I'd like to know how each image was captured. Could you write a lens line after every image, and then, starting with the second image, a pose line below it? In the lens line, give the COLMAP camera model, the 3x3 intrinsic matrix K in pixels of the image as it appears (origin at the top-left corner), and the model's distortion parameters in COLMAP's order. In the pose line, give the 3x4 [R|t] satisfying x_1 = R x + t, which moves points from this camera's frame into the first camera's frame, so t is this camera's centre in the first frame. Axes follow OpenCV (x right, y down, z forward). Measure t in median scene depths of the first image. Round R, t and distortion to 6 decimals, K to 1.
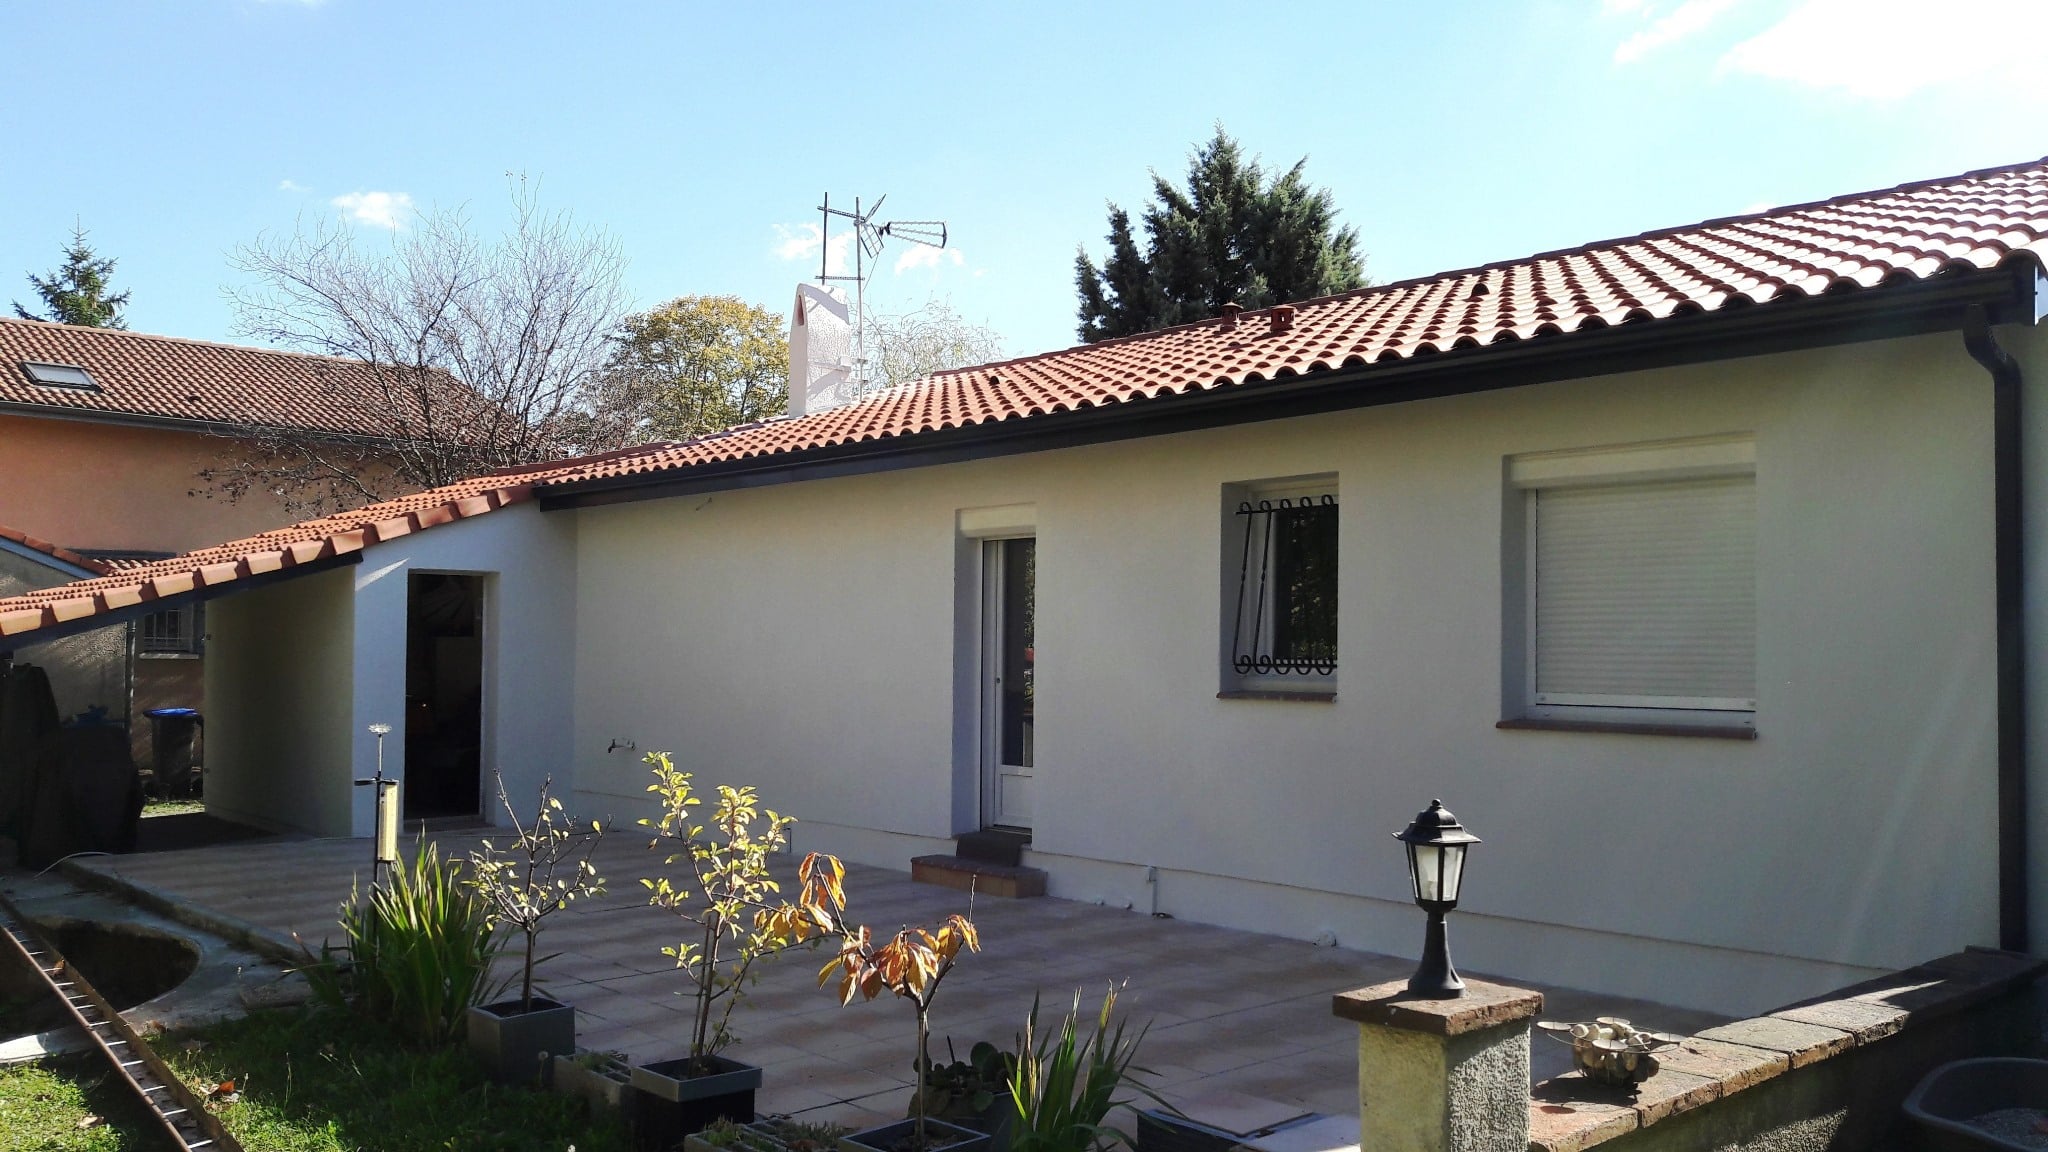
lens RADIAL K [[1684.7, 0, 1028.0], [0, 1684.7, 615.0], [0, 0, 1]] dist [0.066566, -0.242290]
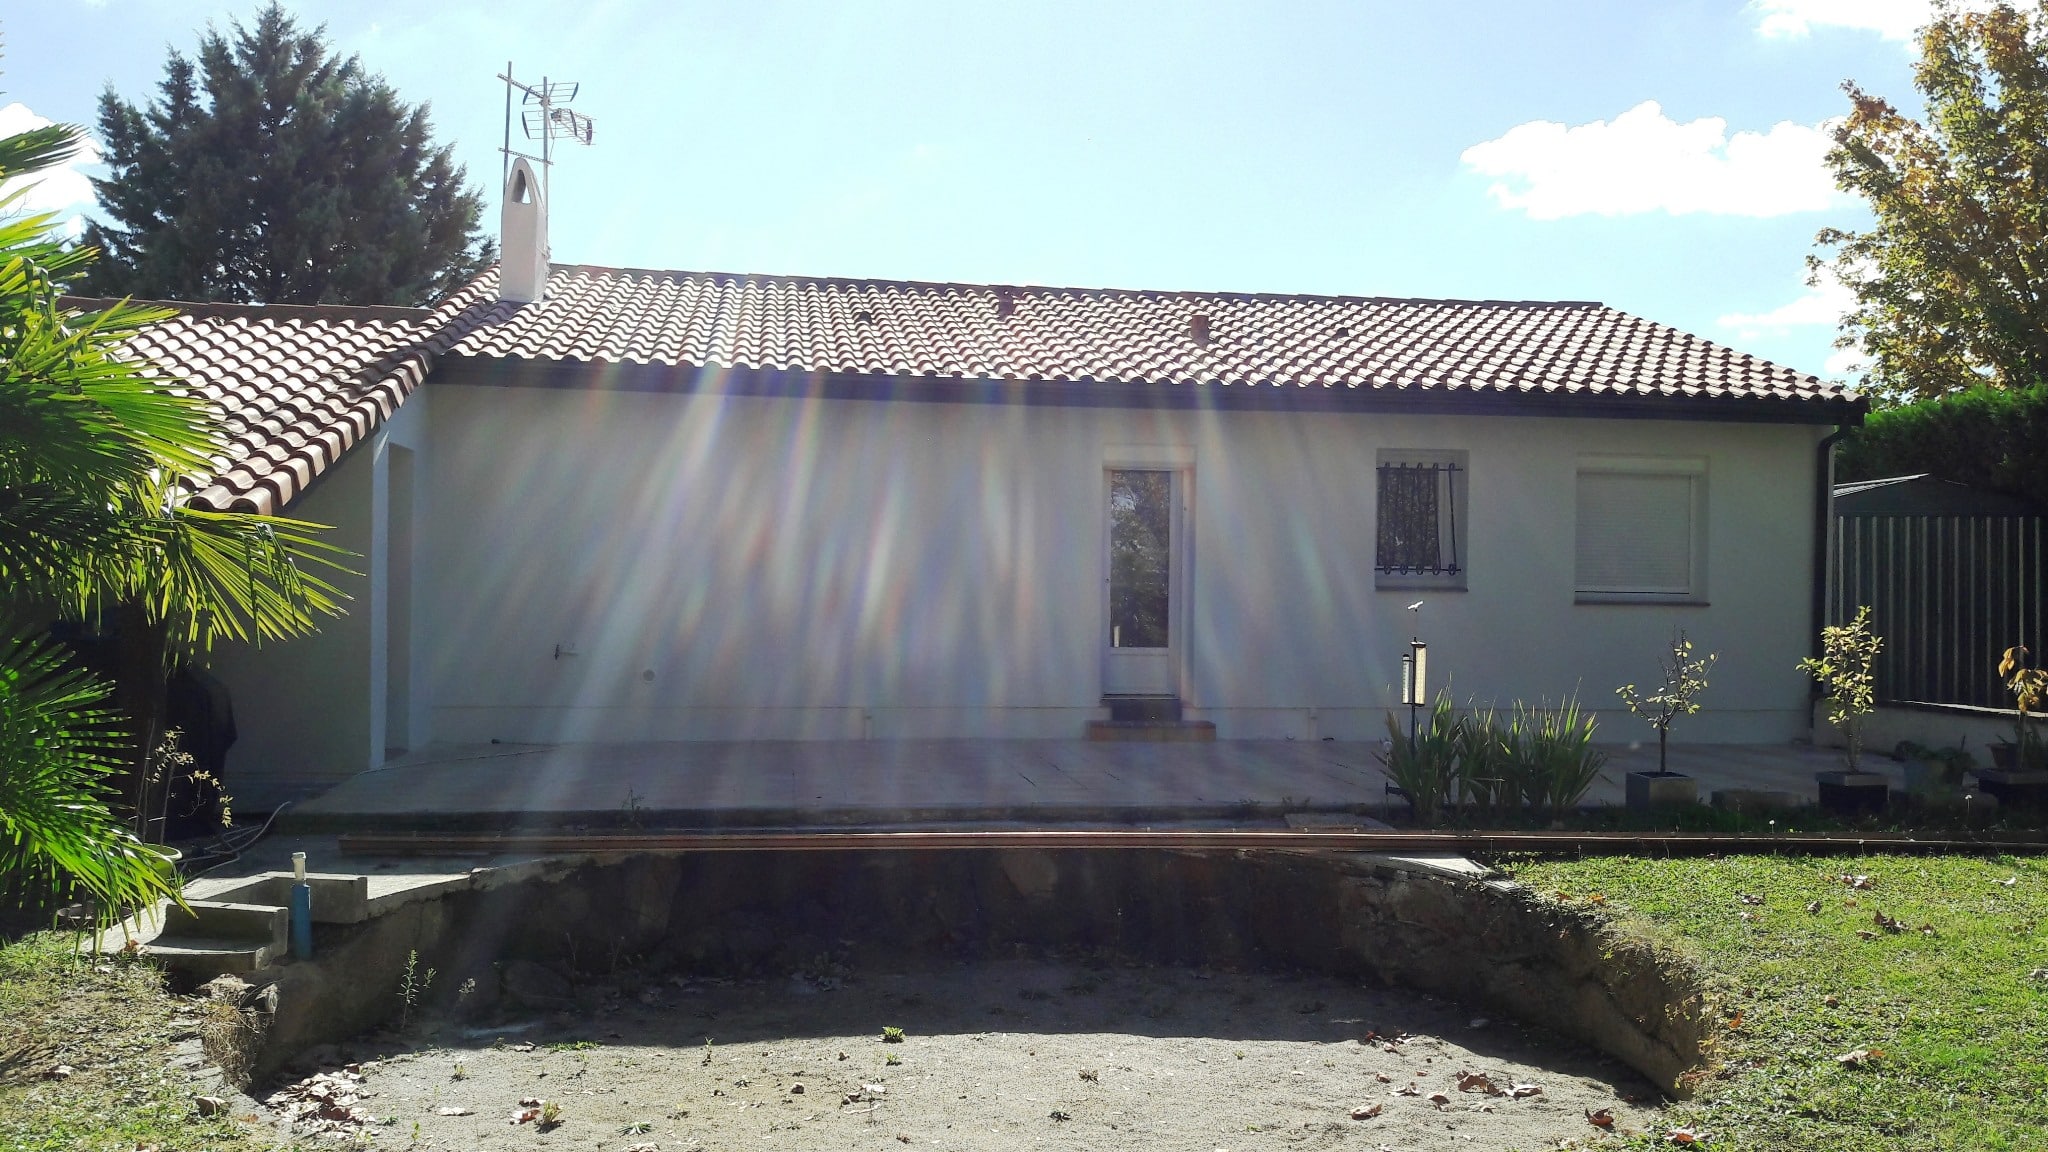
lens RADIAL K [[1681.2, 0, 1023.2], [0, 1681.2, 622.5], [0, 0, 1]] dist [0.149873, -0.524500]
pose [[0.579892, -0.004783, 0.814679, -1.444234], [-0.034139, 0.998962, 0.030165, 0.047818], [-0.813977, -0.045305, 0.579127, 0.412250]]
